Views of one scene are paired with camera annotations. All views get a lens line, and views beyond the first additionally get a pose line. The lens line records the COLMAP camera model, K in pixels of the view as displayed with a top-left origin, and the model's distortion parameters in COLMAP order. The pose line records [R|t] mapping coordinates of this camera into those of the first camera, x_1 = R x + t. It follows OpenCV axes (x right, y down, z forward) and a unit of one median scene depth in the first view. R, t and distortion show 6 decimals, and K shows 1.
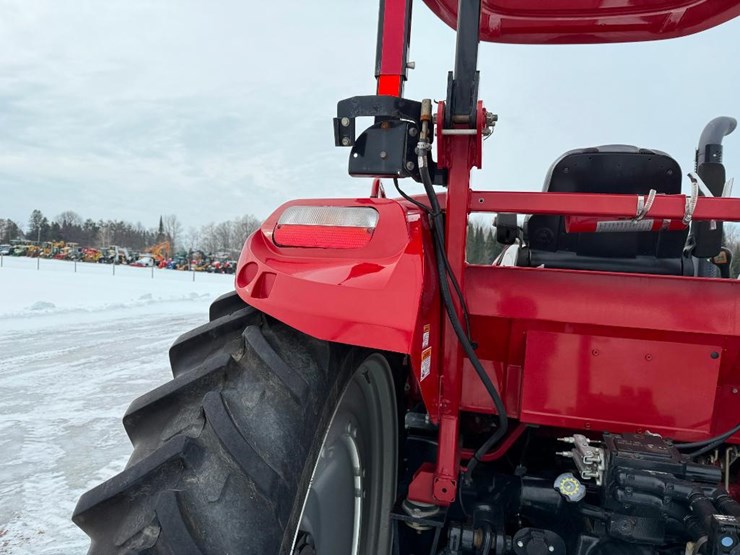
lens RADIAL K [[520.6, 0, 372.2], [0, 520.6, 283.6], [0, 0, 1]] dist [0.046985, -0.056578]
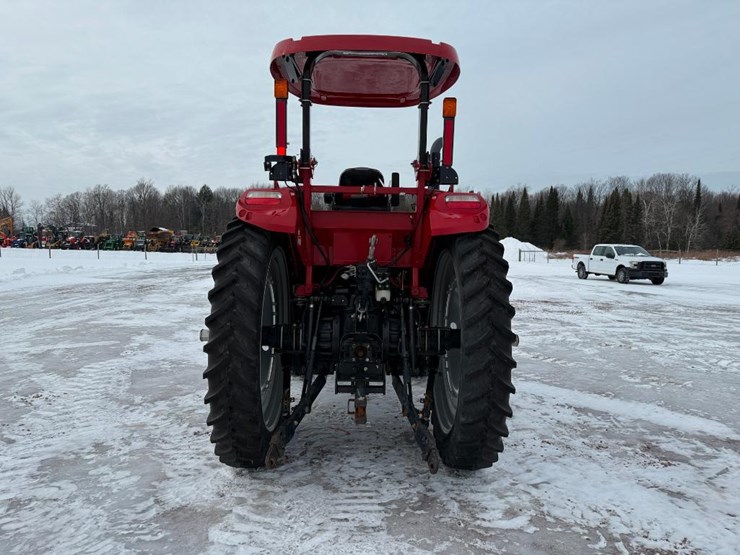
lens RADIAL K [[512.2, 0, 367.4], [0, 512.2, 280.1], [0, 0, 1]] dist [0.073644, -0.097980]
pose [[0.972138, -0.061111, 0.226303, -0.199934], [0.048029, 0.996865, 0.062875, 0.199407], [-0.229436, -0.050254, 0.972026, -2.002402]]
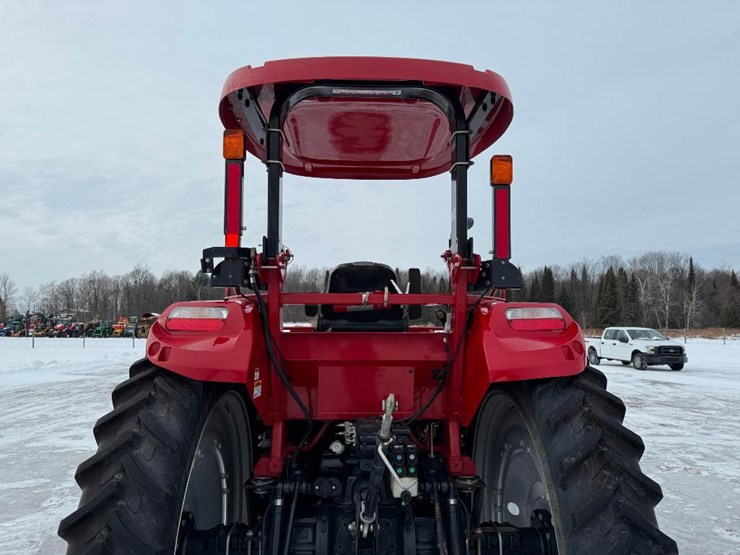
lens RADIAL K [[515.5, 0, 372.3], [0, 515.5, 278.1], [0, 0, 1]] dist [0.073999, -0.098142]
pose [[0.967485, -0.038260, 0.250016, 0.047447], [0.064135, 0.993296, -0.096177, -0.034073], [-0.244661, 0.109085, 0.963453, -0.856095]]
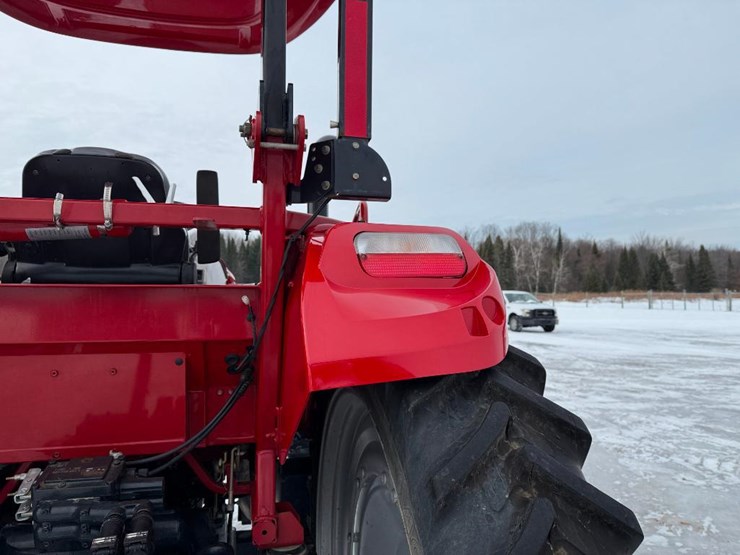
lens RADIAL K [[524.1, 0, 370.0], [0, 524.1, 277.5], [0, 0, 1]] dist [0.070831, -0.099192]
pose [[0.896758, -0.050631, 0.439615, 0.545973], [0.064710, 0.997758, -0.017085, 0.018046], [-0.437764, 0.043769, 0.898024, -0.065675]]
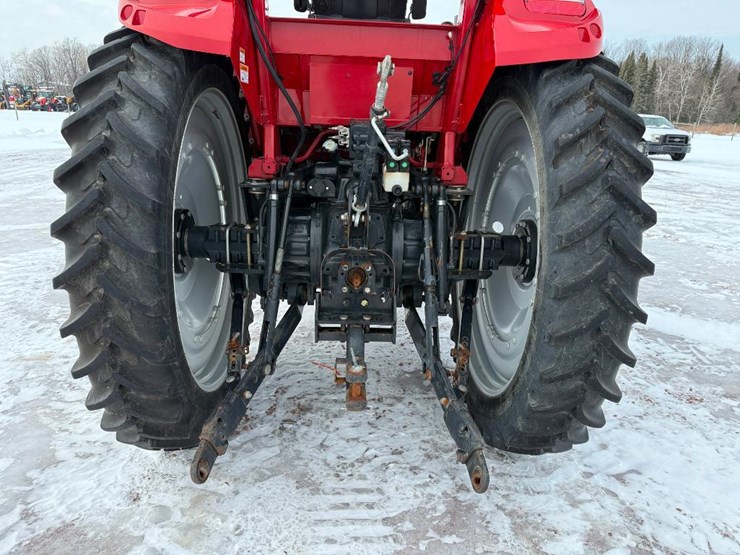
lens RADIAL K [[515.2, 0, 369.7], [0, 515.2, 280.3], [0, 0, 1]] dist [0.076772, -0.092407]
pose [[0.969233, -0.102230, 0.223910, 0.043798], [0.030768, 0.952856, 0.301858, 0.269427], [-0.244213, -0.285682, 0.926685, -0.836575]]
